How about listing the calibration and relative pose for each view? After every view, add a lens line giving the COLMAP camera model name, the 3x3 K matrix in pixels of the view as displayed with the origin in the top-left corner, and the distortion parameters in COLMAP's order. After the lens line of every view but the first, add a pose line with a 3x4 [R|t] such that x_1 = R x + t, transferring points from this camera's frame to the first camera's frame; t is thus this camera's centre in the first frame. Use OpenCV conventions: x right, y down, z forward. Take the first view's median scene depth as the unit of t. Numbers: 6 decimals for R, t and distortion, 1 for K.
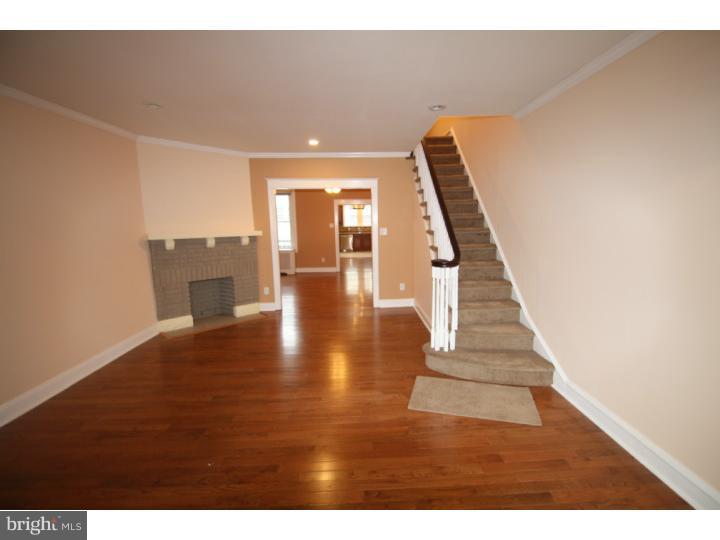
lens RADIAL K [[349.5, 0, 374.8], [0, 349.5, 270.4], [0, 0, 1]] dist [0.000606, -0.014933]
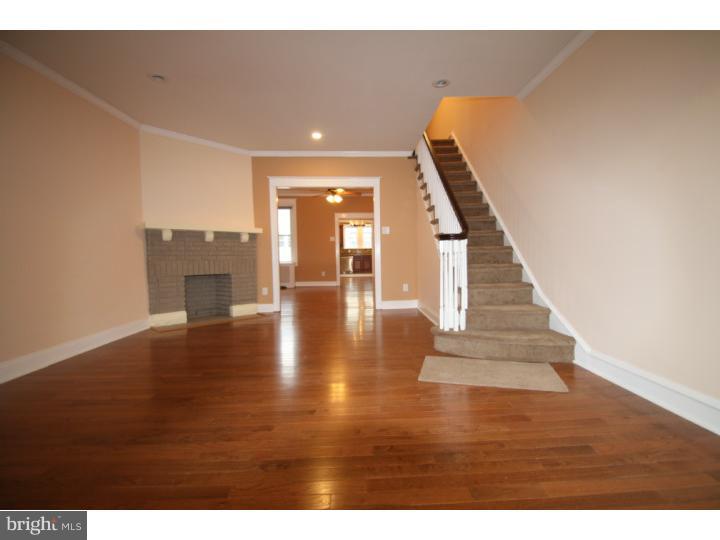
lens RADIAL K [[349.5, 0, 374.8], [0, 349.5, 270.4], [0, 0, 1]] dist [0.000606, -0.014933]
pose [[0.999993, -0.002349, 0.002842, -0.012035], [0.002631, 0.994601, -0.103736, 0.125791], [-0.002583, 0.103743, 0.994601, 0.042961]]
